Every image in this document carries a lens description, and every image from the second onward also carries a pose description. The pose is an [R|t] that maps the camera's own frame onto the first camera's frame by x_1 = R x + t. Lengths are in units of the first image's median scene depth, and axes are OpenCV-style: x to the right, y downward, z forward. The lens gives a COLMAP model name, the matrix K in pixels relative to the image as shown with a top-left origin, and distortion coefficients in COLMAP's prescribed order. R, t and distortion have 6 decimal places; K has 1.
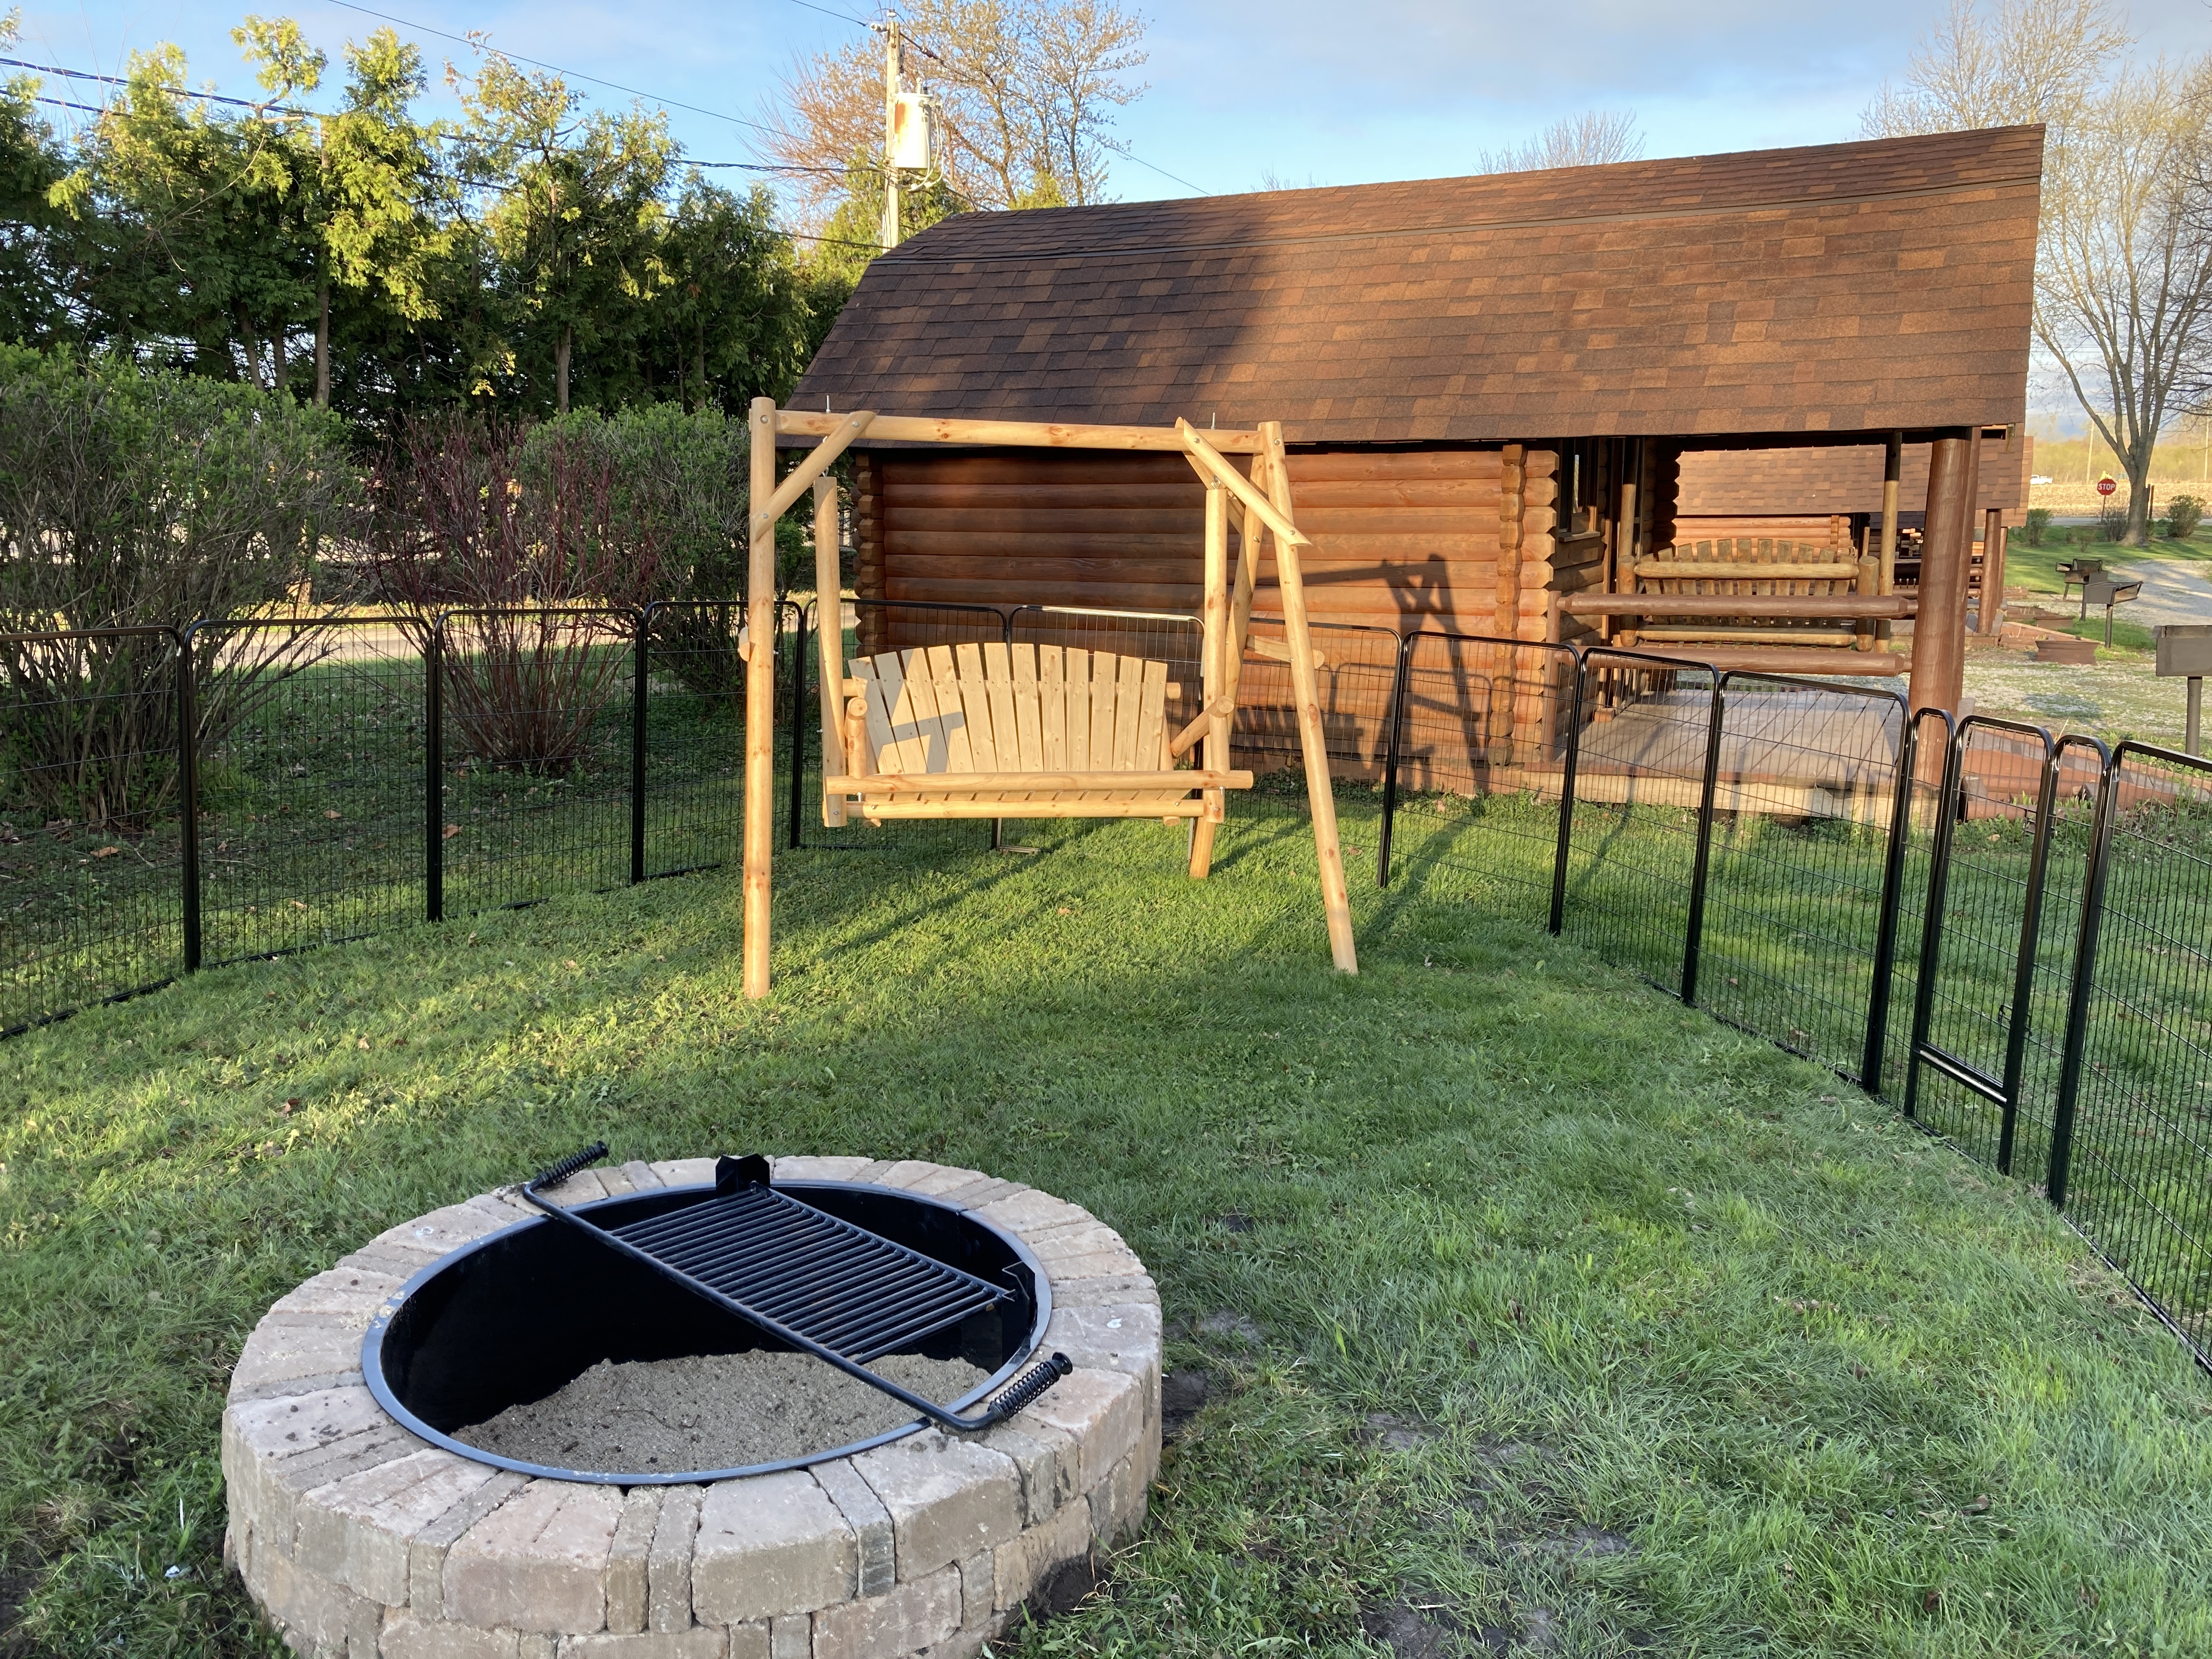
lens RADIAL K [[1762.6, 0, 1097.2], [0, 1762.6, 826.9], [0, 0, 1]] dist [0.011295, -0.001632]
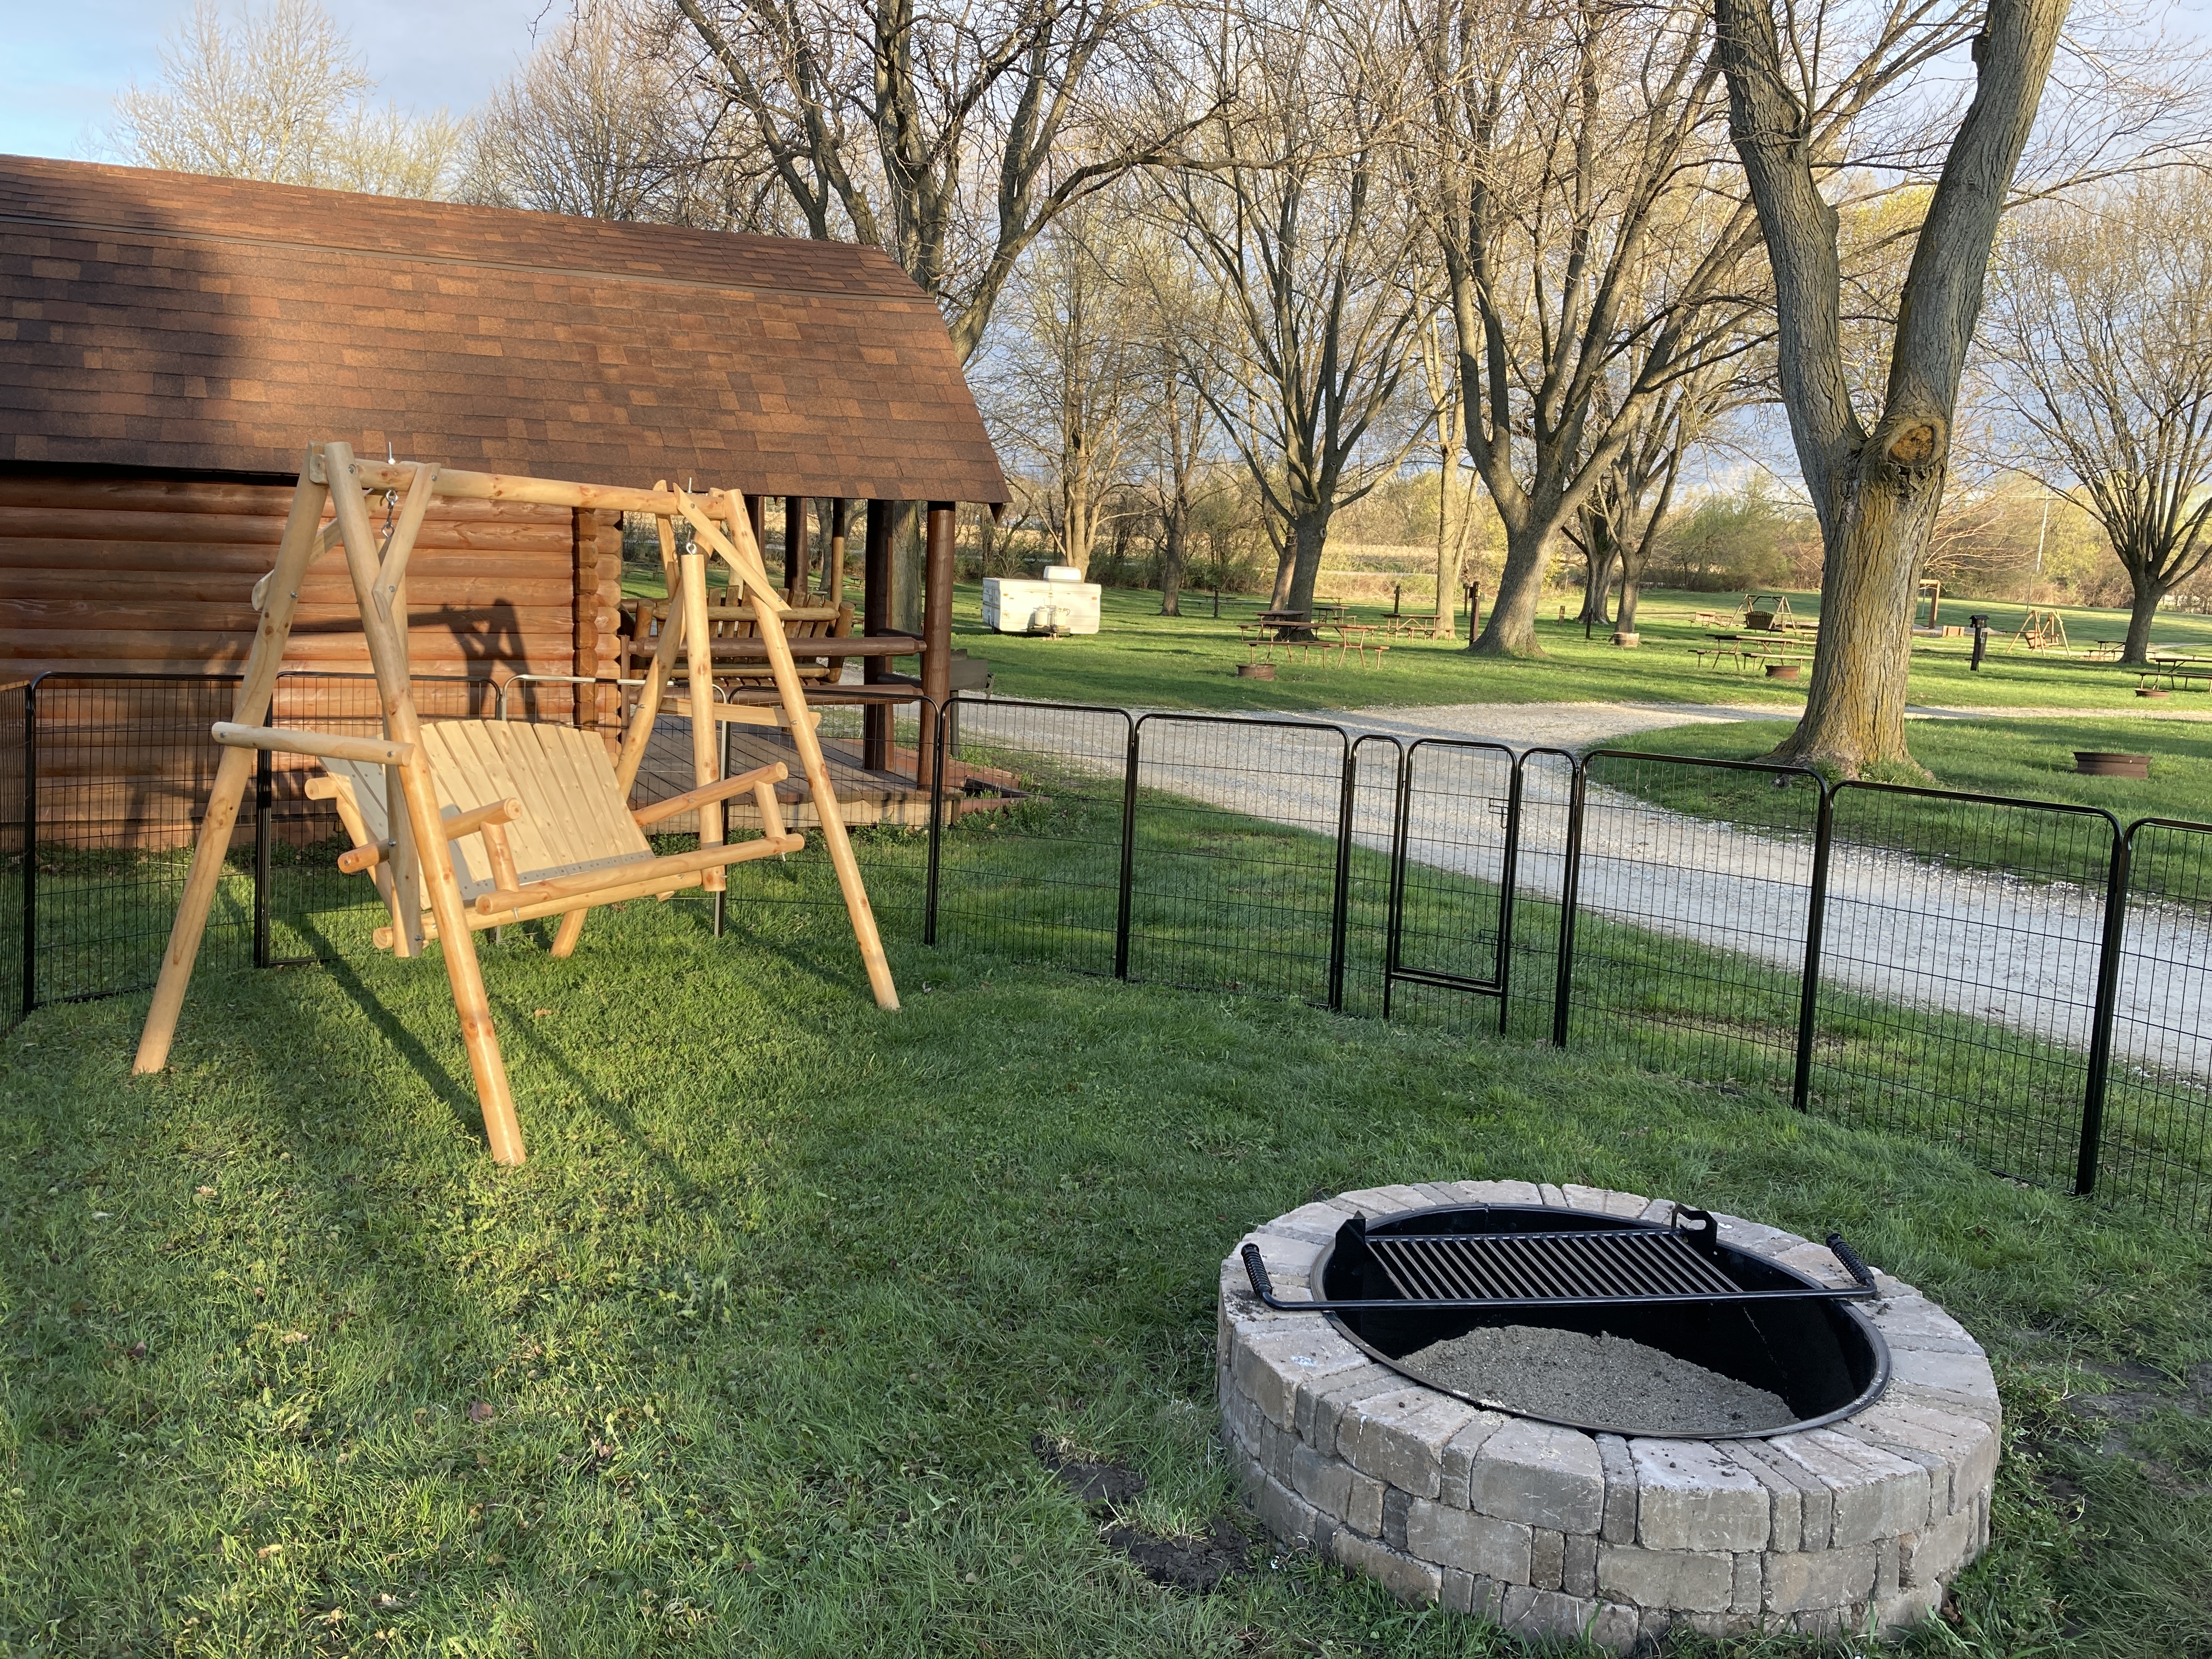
lens RADIAL K [[1762.6, 0, 1097.2], [0, 1762.6, 826.9], [0, 0, 1]] dist [0.011295, -0.001632]
pose [[0.615427, -0.103603, 0.781355, -0.378819], [0.106083, 0.993192, 0.048136, -0.041705], [-0.781022, 0.053264, 0.622228, 0.141998]]
